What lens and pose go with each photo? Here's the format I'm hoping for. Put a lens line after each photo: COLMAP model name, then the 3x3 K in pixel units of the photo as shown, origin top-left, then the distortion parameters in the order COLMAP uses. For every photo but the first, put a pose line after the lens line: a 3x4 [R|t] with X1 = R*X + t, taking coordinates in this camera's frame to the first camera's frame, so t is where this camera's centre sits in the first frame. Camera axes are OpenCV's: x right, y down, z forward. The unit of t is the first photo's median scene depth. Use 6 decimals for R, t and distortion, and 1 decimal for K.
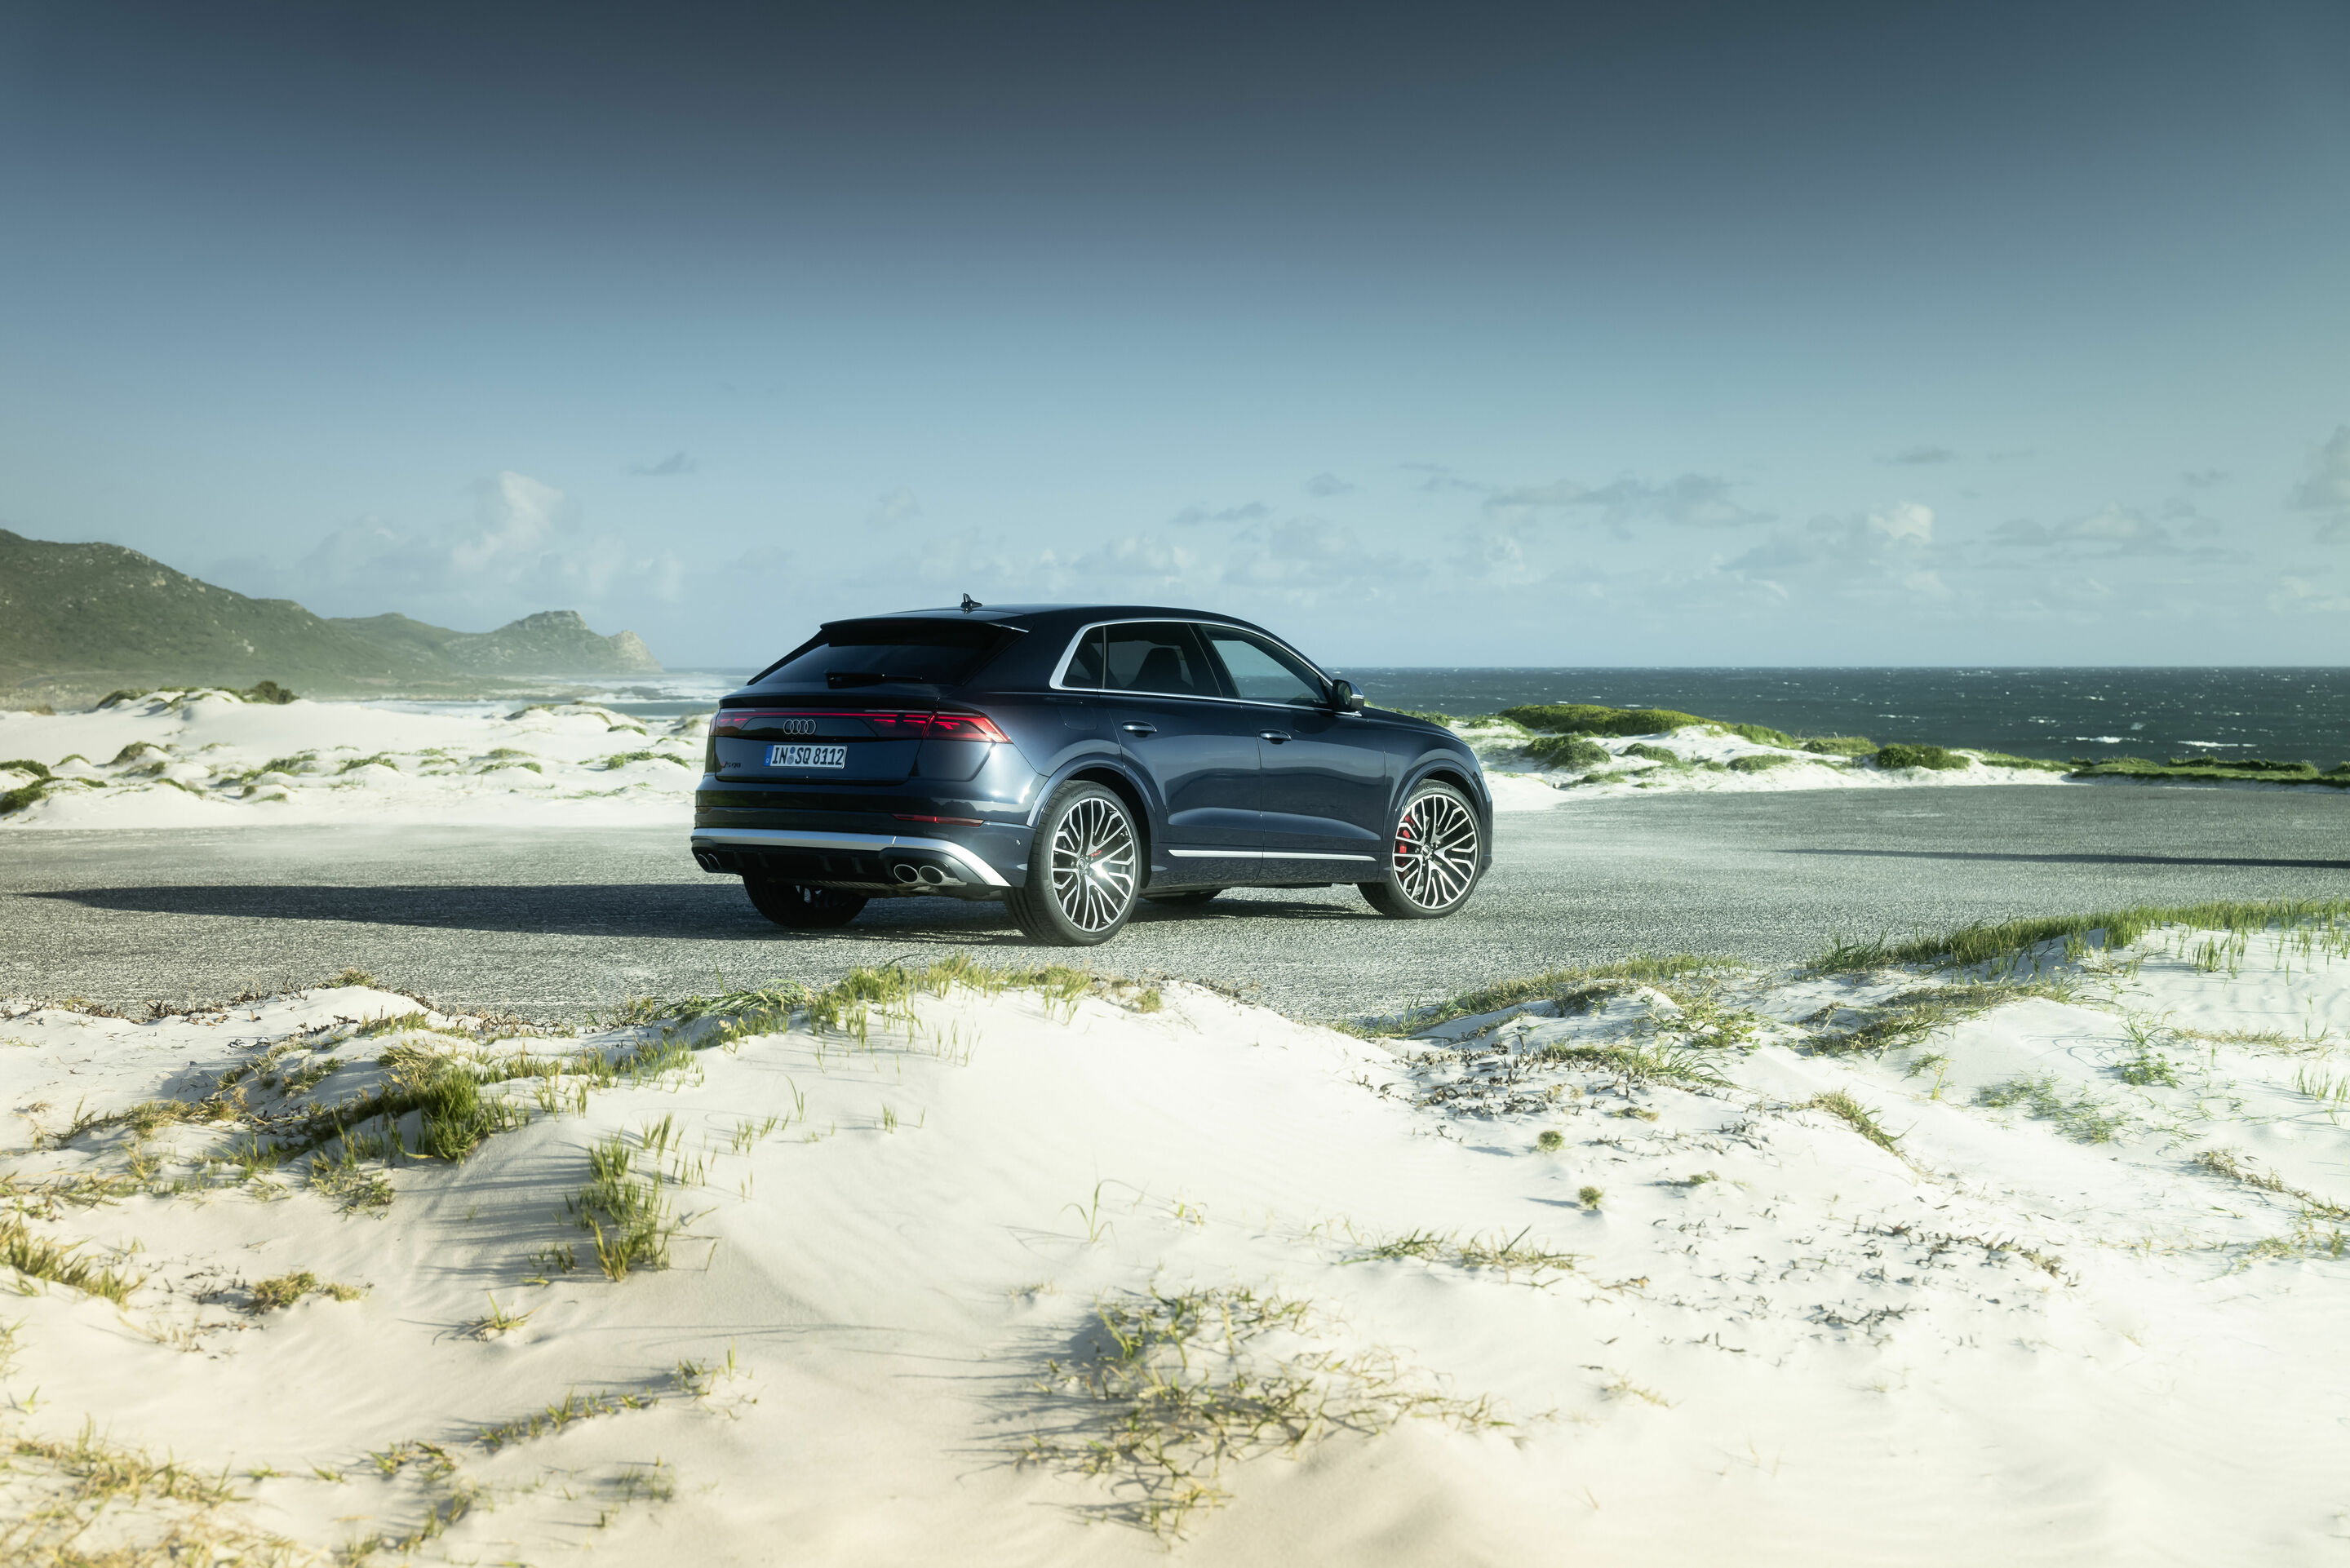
lens RADIAL K [[2953.8, 0, 1162.8], [0, 2953.8, 781.7], [0, 0, 1]] dist [0.009737, 0.000000]
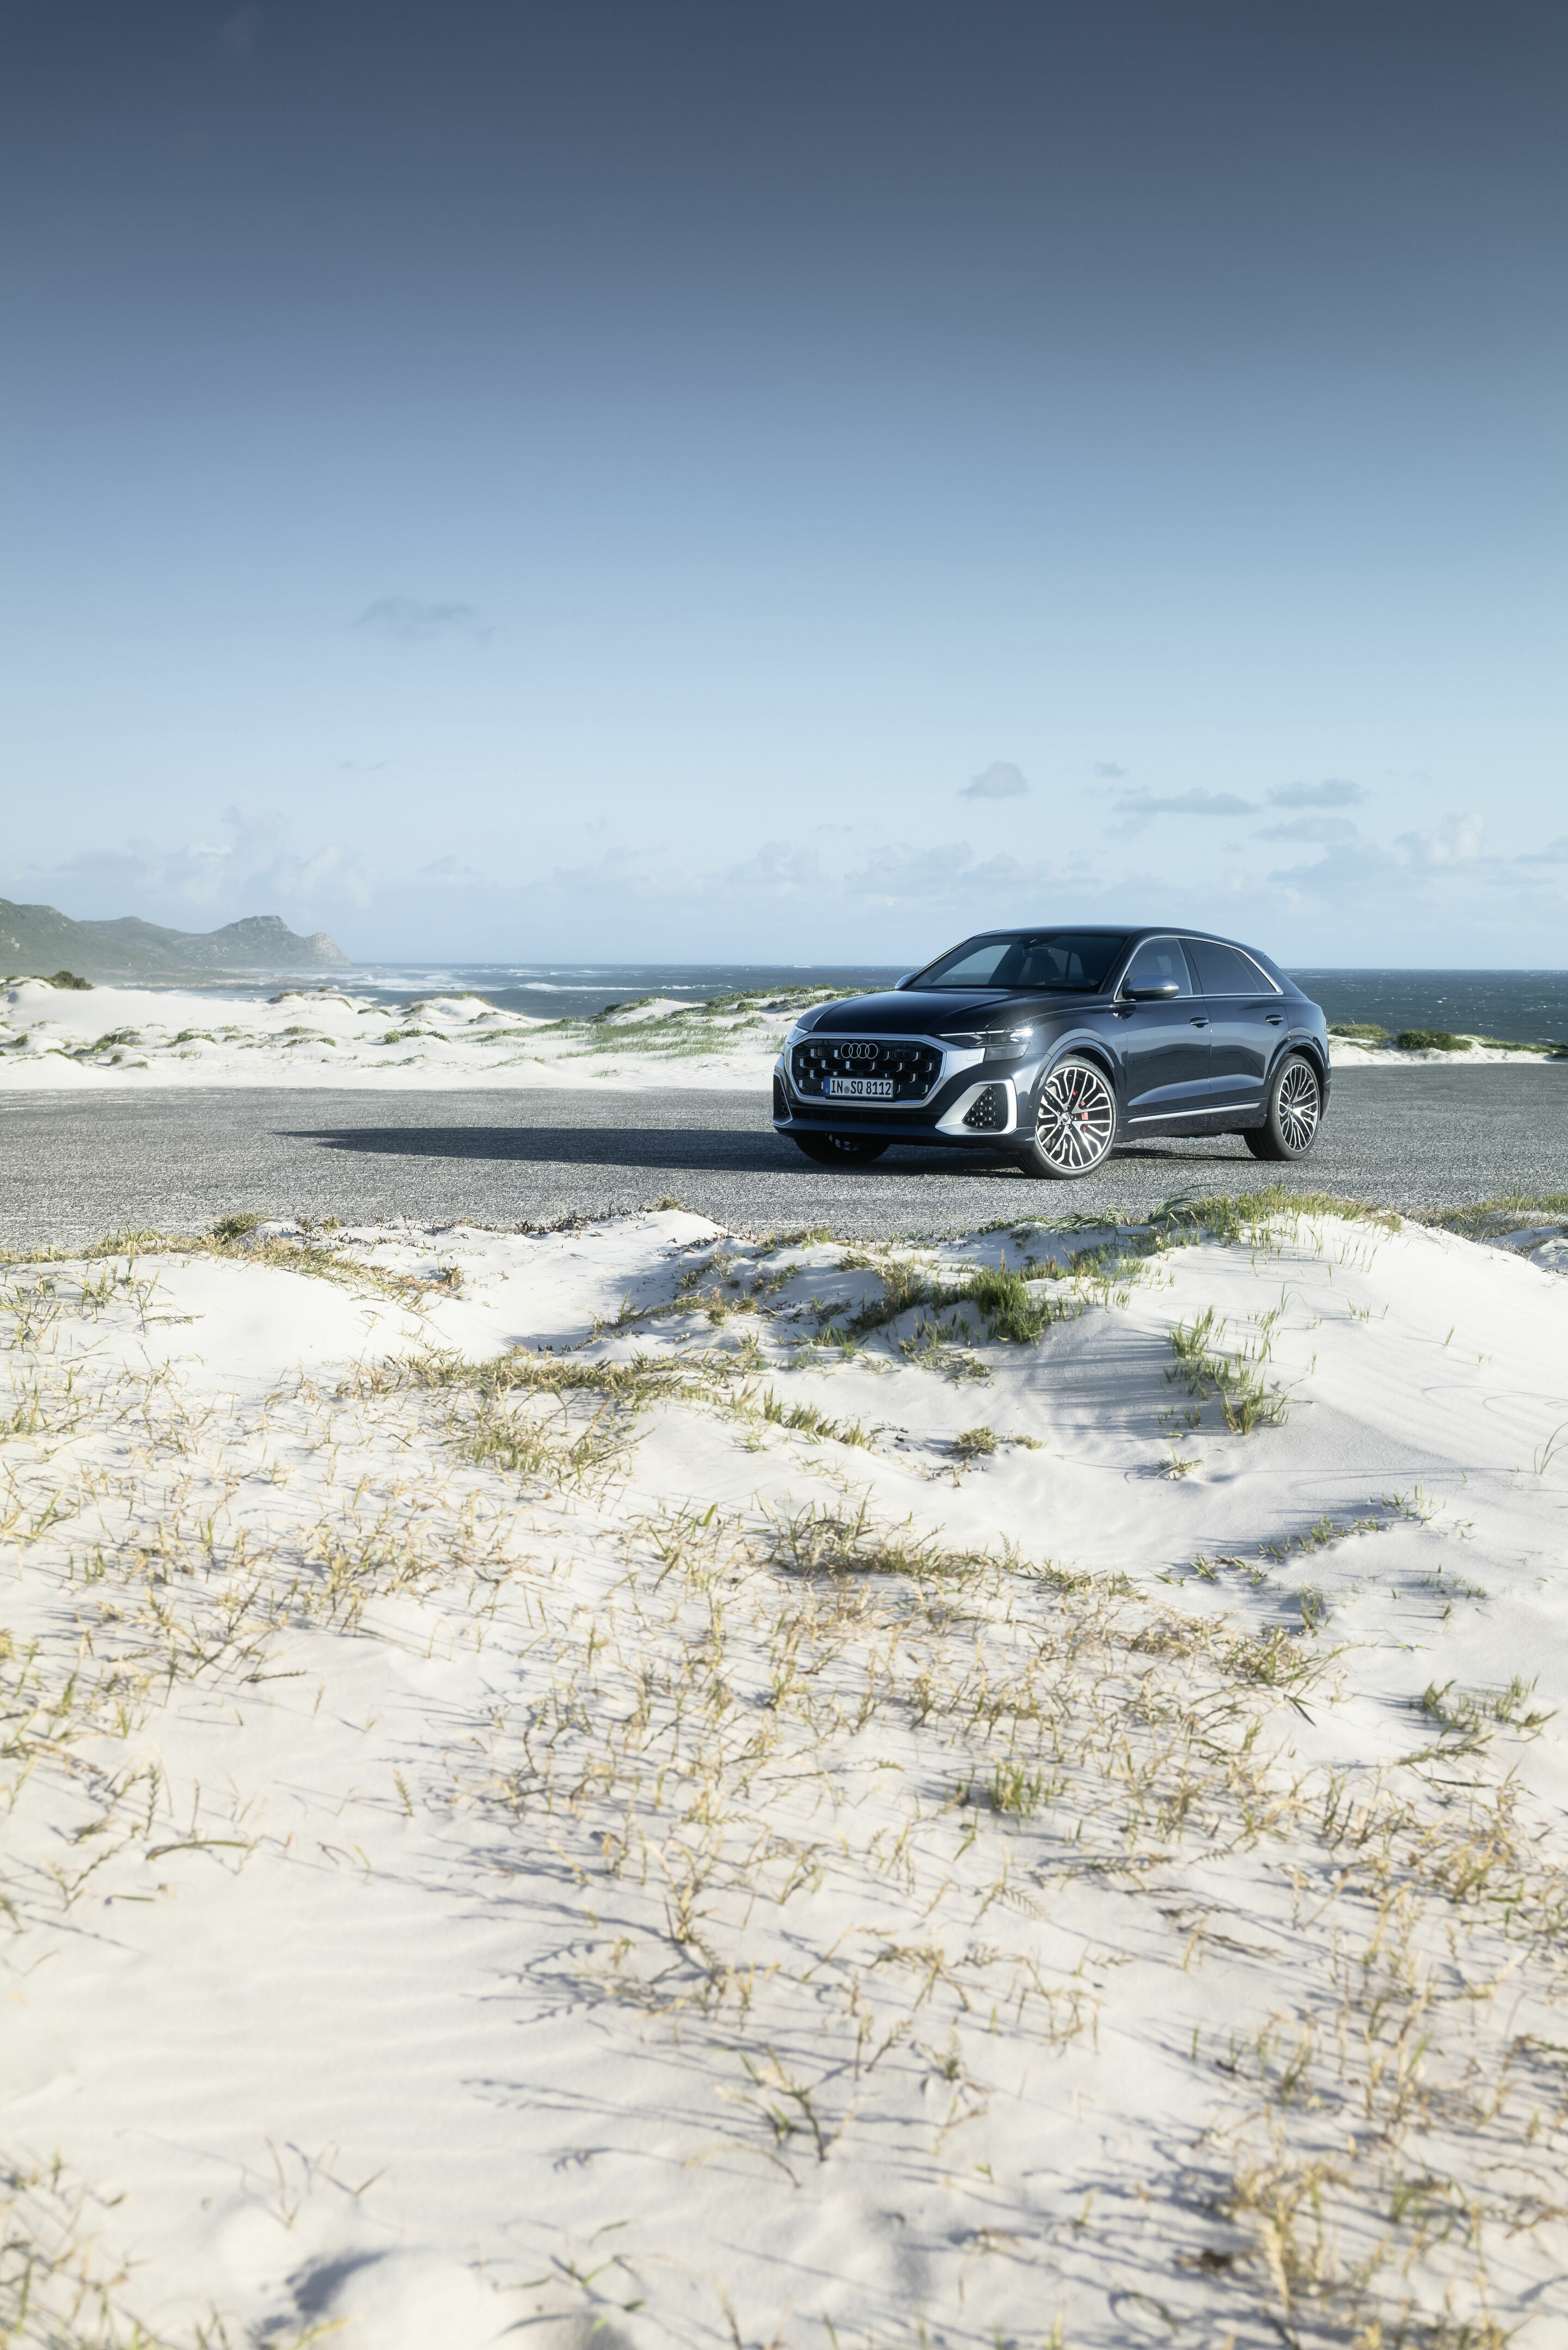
lens RADIAL K [[2376.0, 0, 770.2], [0, 2376.0, 1176.8], [0, 0, 1]] dist [-0.000955, 0.000000]
pose [[0.999813, 0.005128, 0.018625, -0.052013], [-0.006053, 0.998733, 0.049958, 0.000856], [-0.018346, -0.050061, 0.998578, -0.002682]]
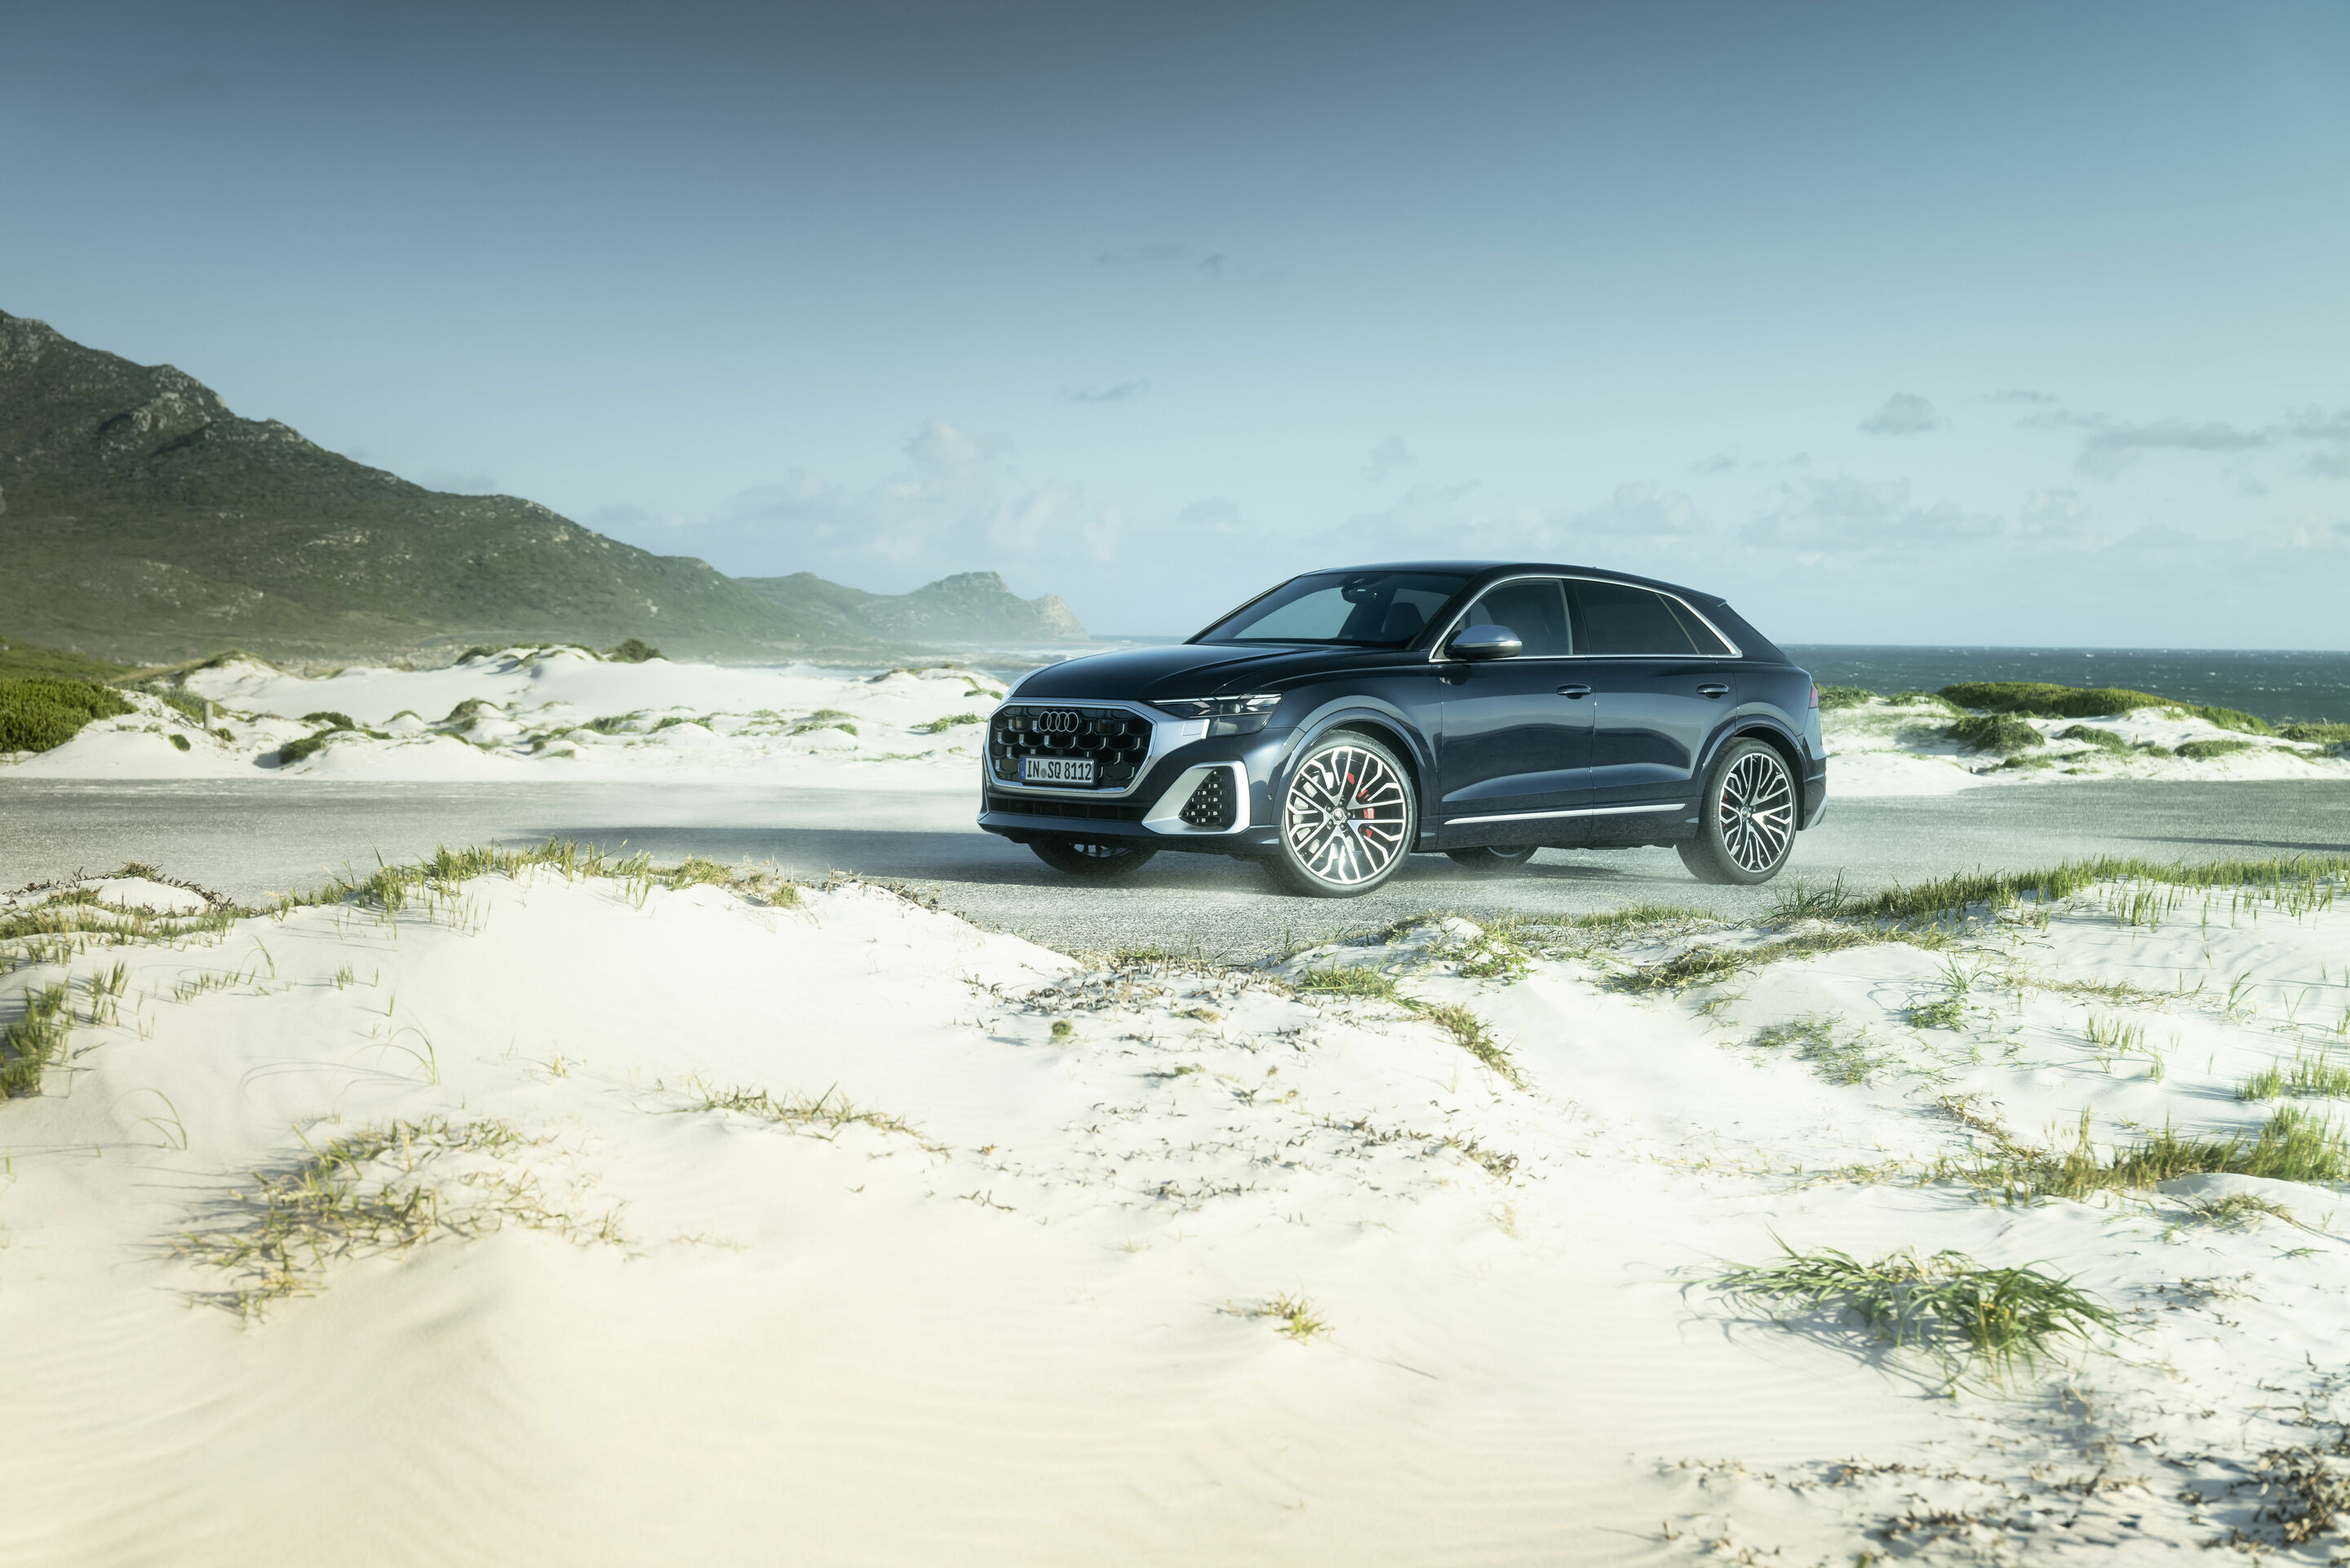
lens RADIAL K [[3268.5, 0, 1184.6], [0, 3268.5, 780.3], [0, 0, 1]] dist [0.010221, 0.000000]
pose [[0.988891, 0.019402, -0.147369, 0.051879], [-0.018879, 0.999810, 0.004949, 0.004808], [0.147437, -0.002112, 0.989069, -0.012824]]
